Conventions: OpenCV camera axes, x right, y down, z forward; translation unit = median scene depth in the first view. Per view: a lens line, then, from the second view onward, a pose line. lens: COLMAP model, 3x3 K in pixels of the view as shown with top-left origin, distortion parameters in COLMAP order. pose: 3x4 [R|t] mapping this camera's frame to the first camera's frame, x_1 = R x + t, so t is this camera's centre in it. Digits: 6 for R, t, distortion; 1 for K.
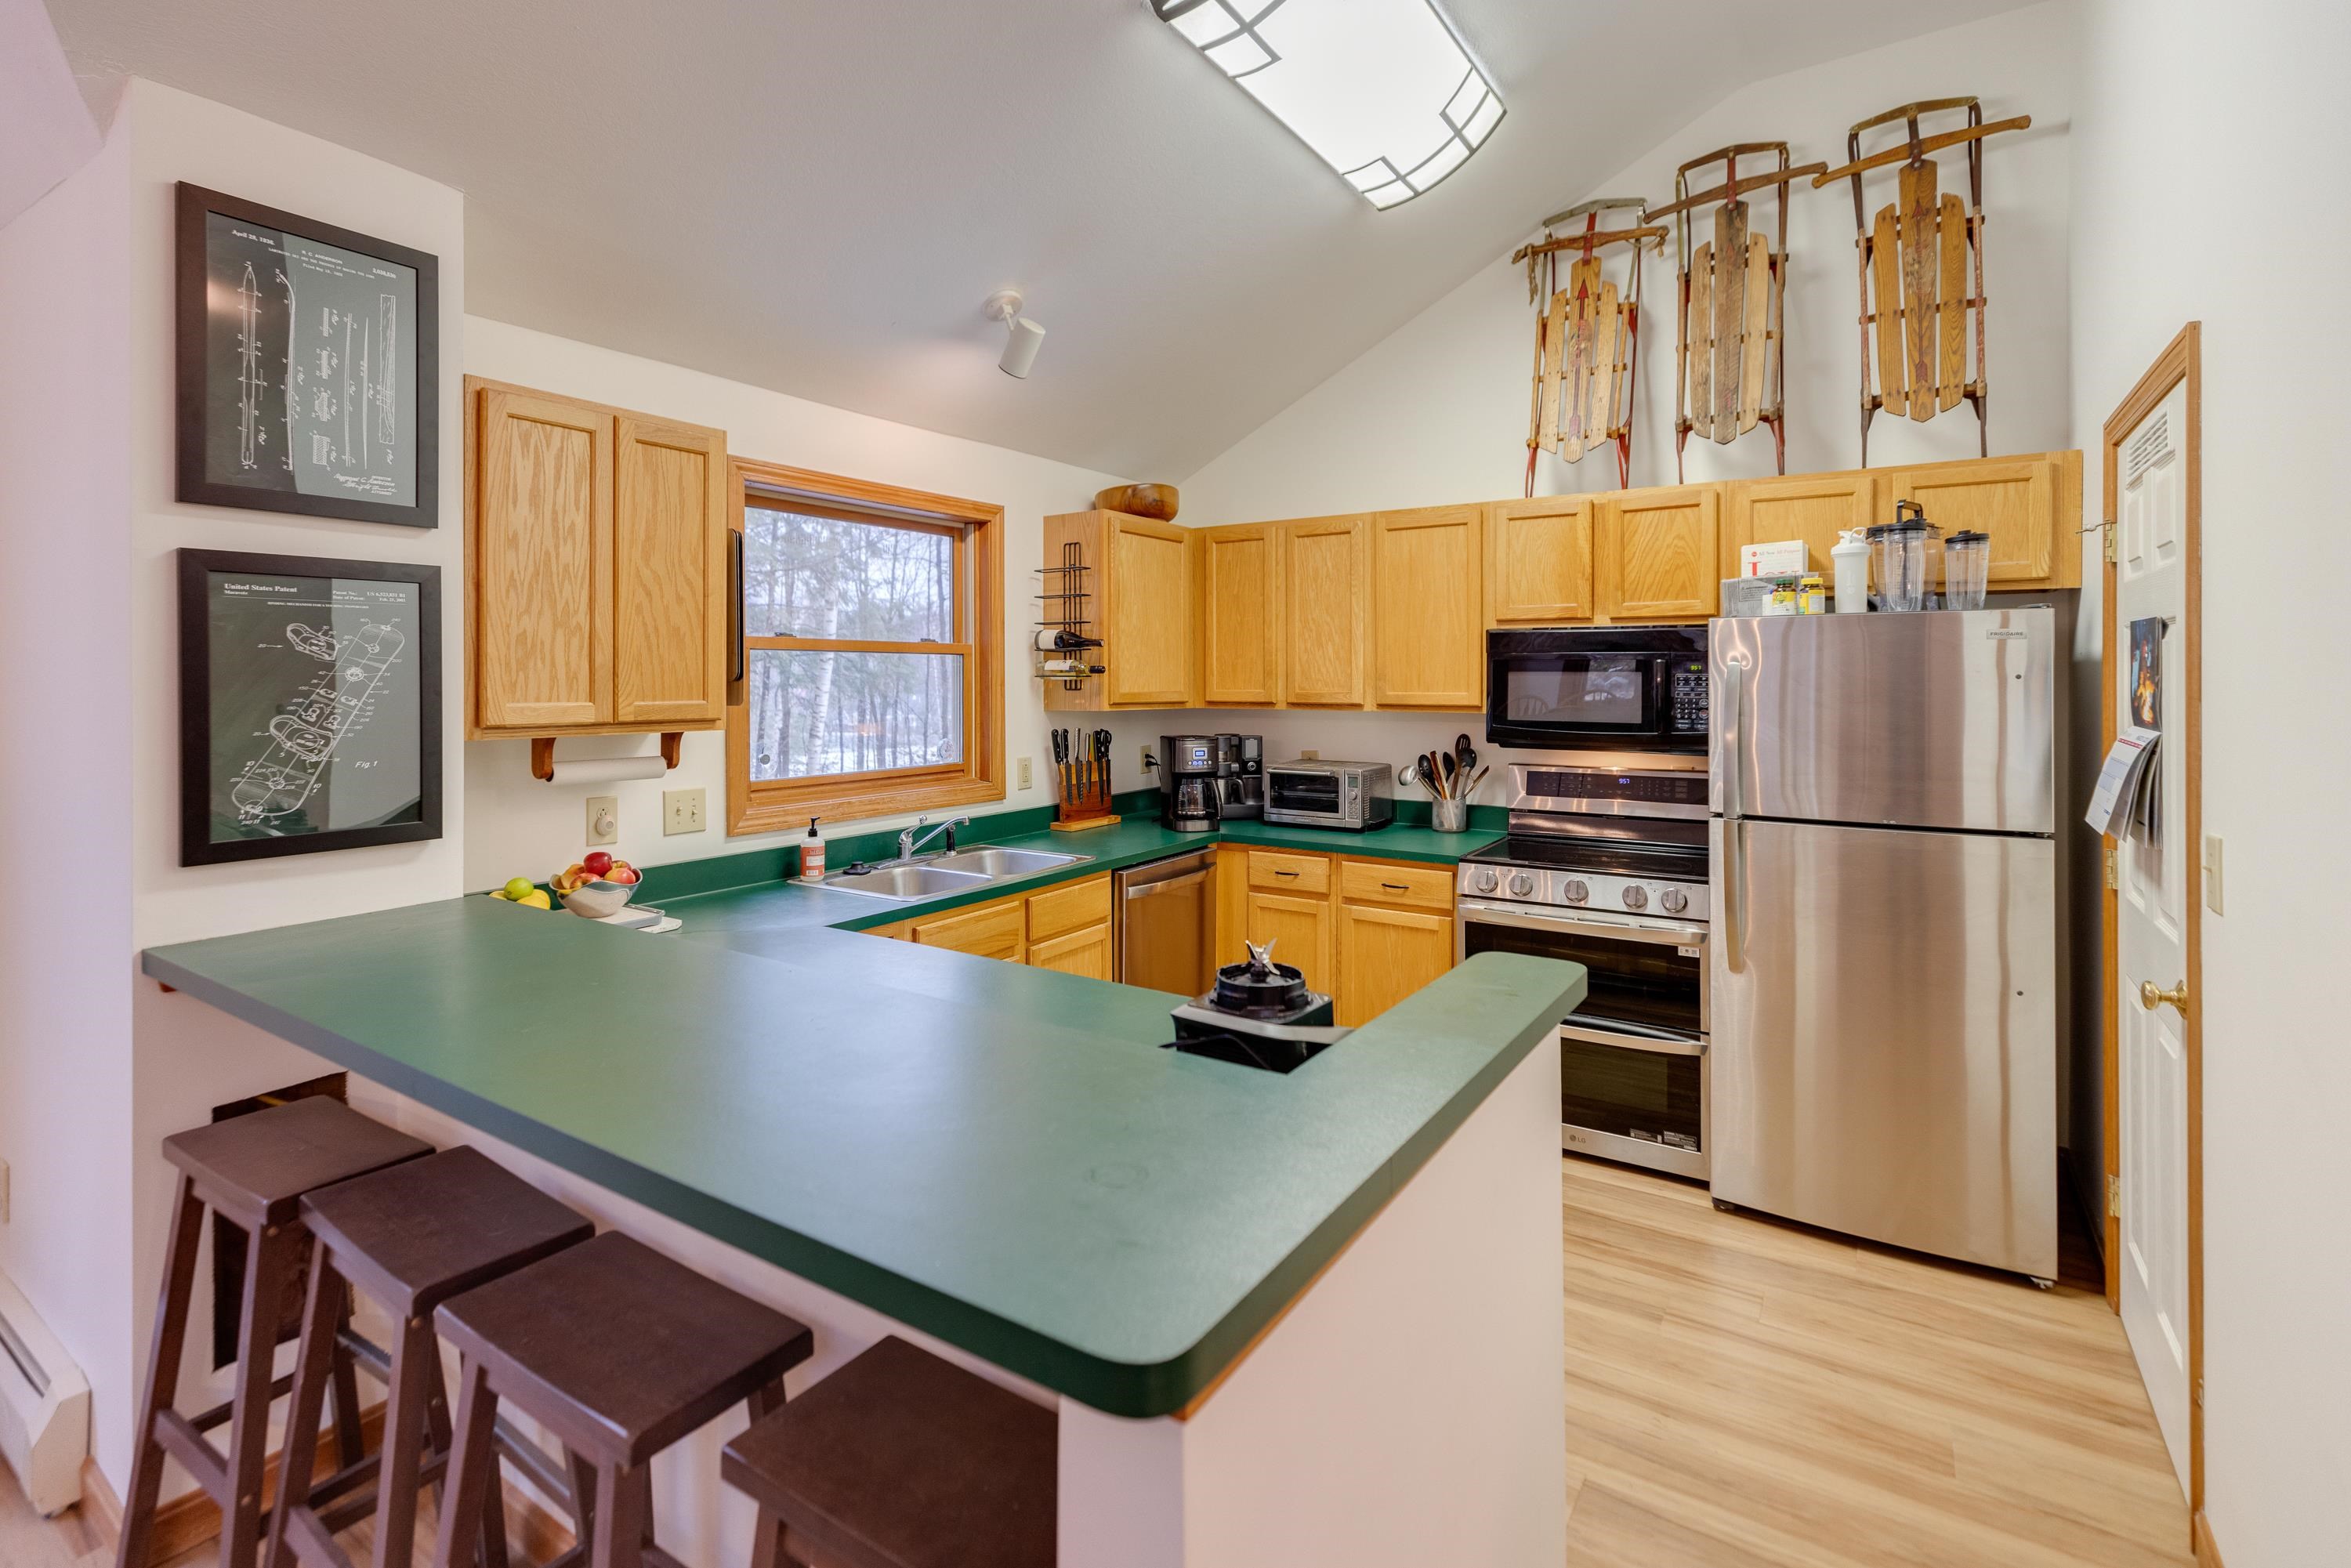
lens RADIAL K [[1098.9, 0, 1186.1], [0, 1098.9, 680.6], [0, 0, 1]] dist [0.003101, 0.000423]
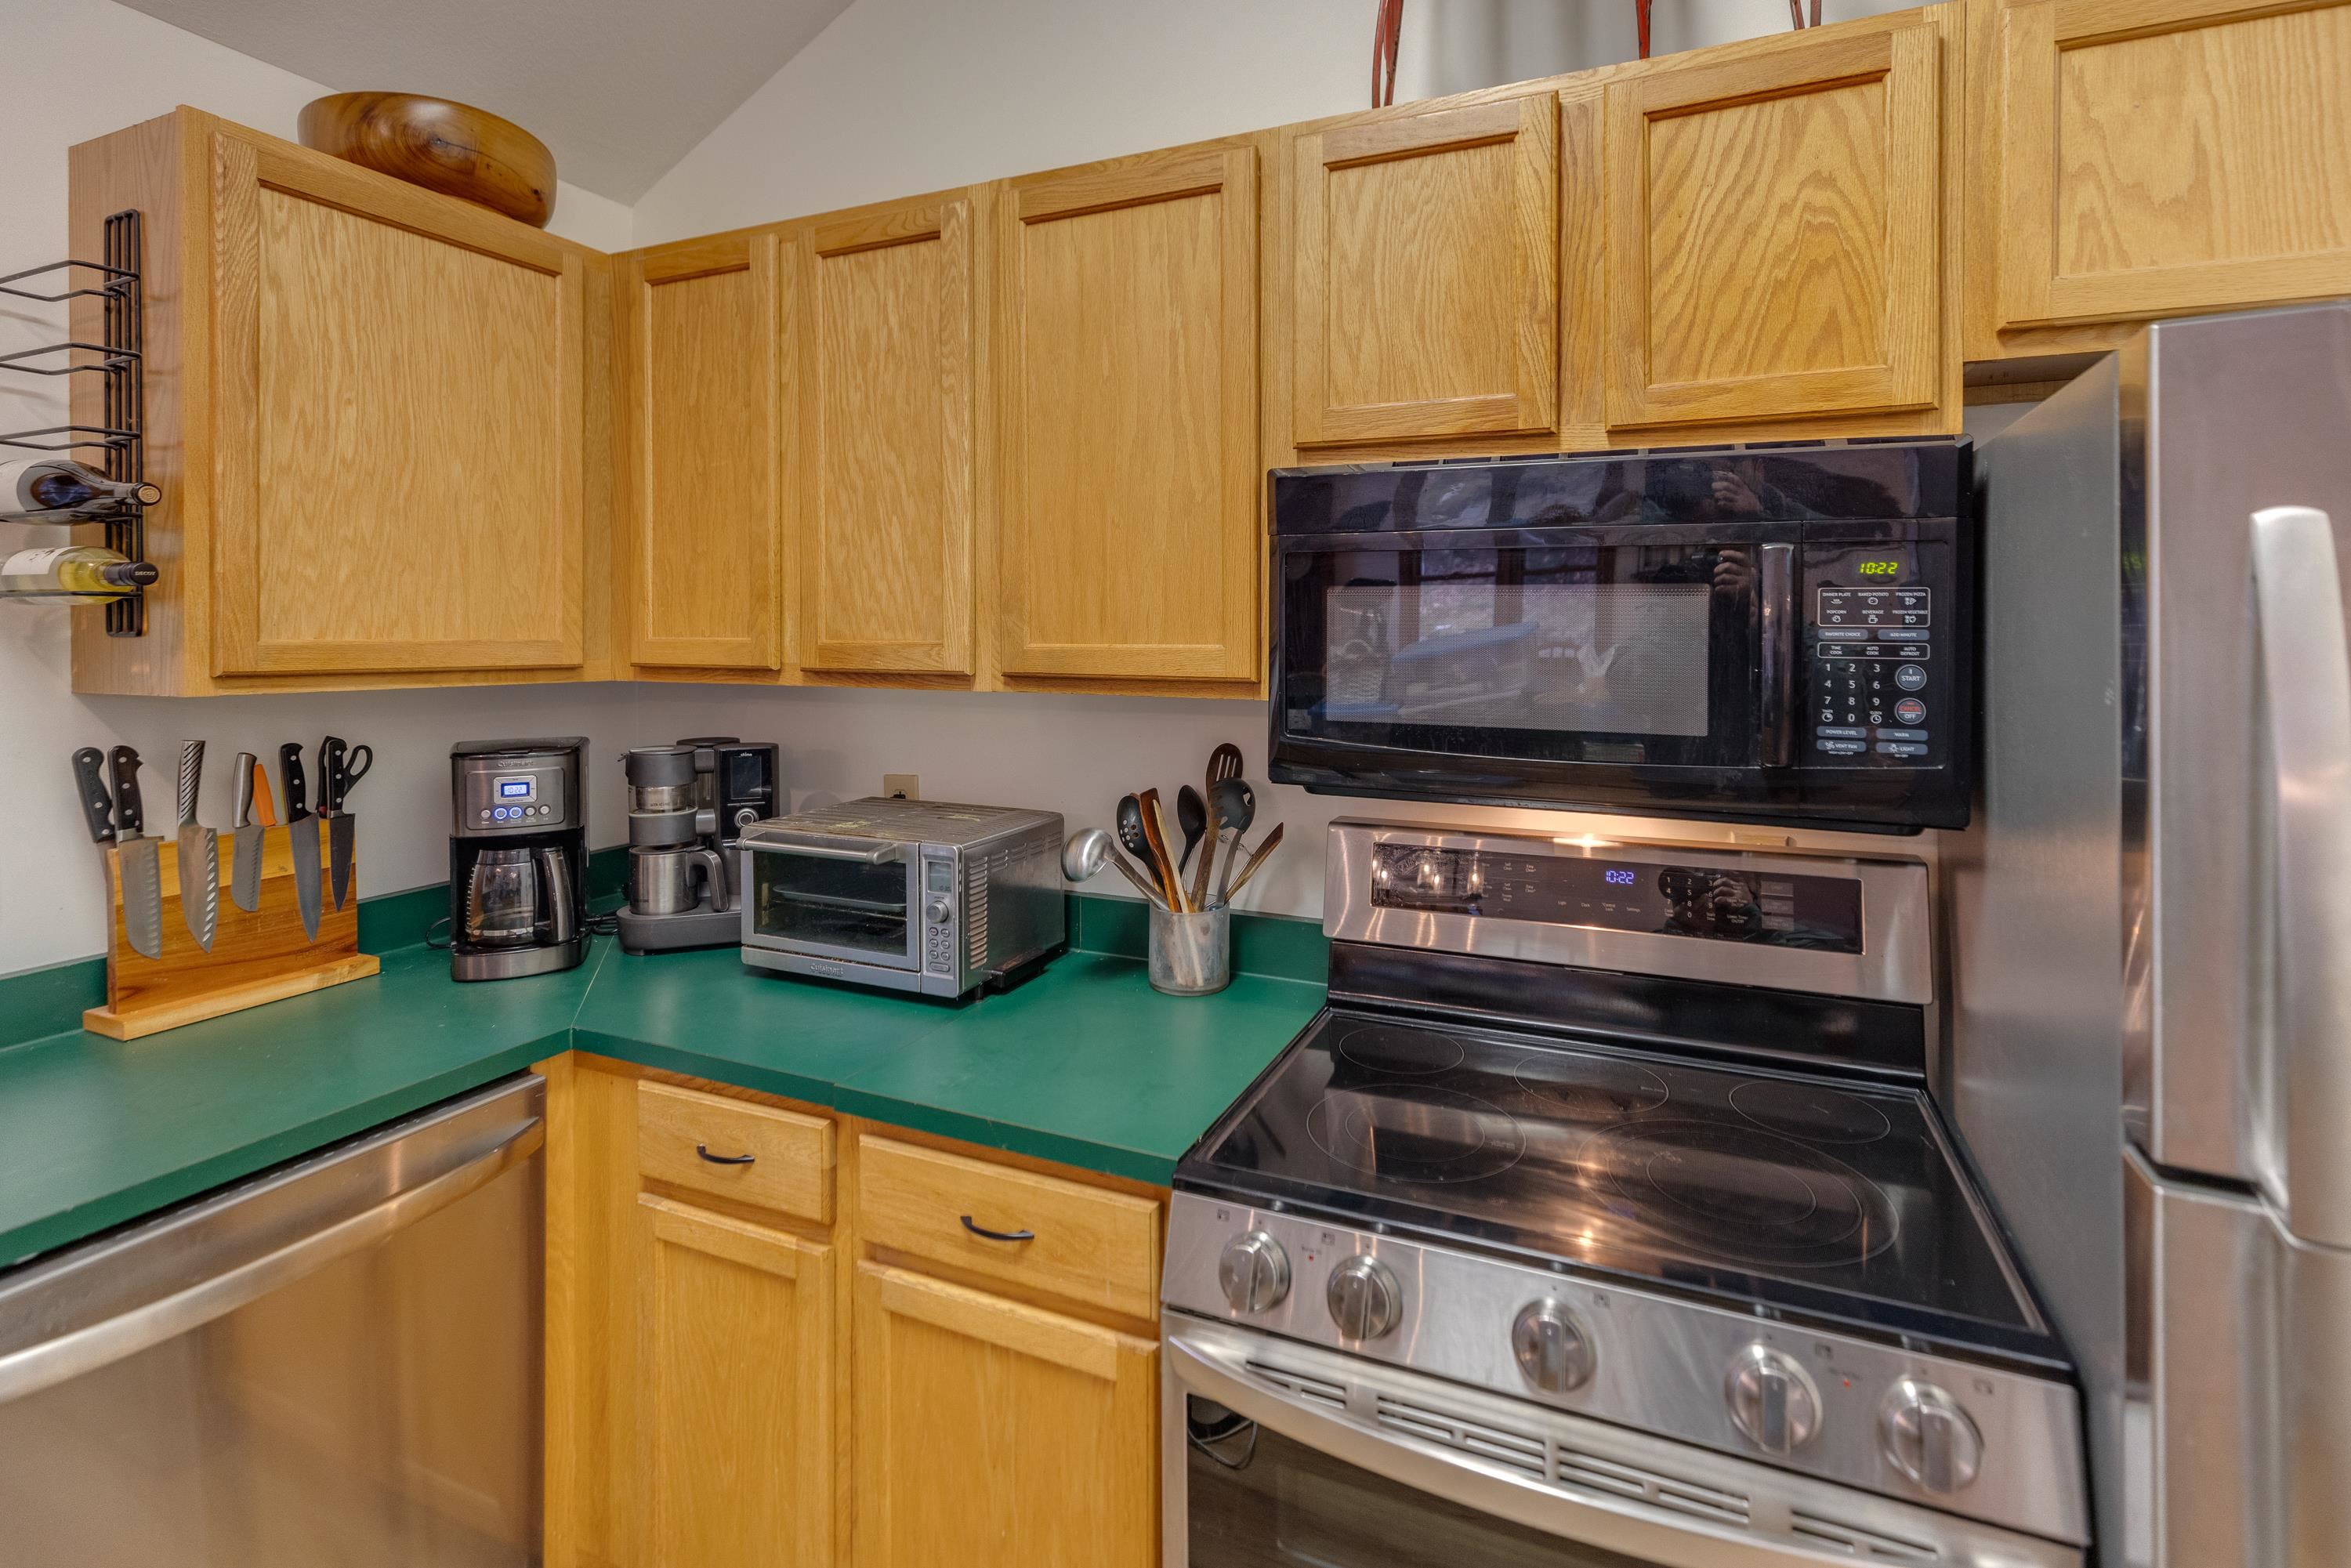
lens RADIAL K [[1134.5, 0, 1205.3], [0, 1134.5, 620.0], [0, 0, 1]] dist [0.000598, -0.000044]
pose [[0.986078, 0.002092, 0.166268, 0.176598], [-0.000990, 0.999977, -0.006713, 0.005014], [-0.166279, 0.006455, 0.986058, 0.588708]]
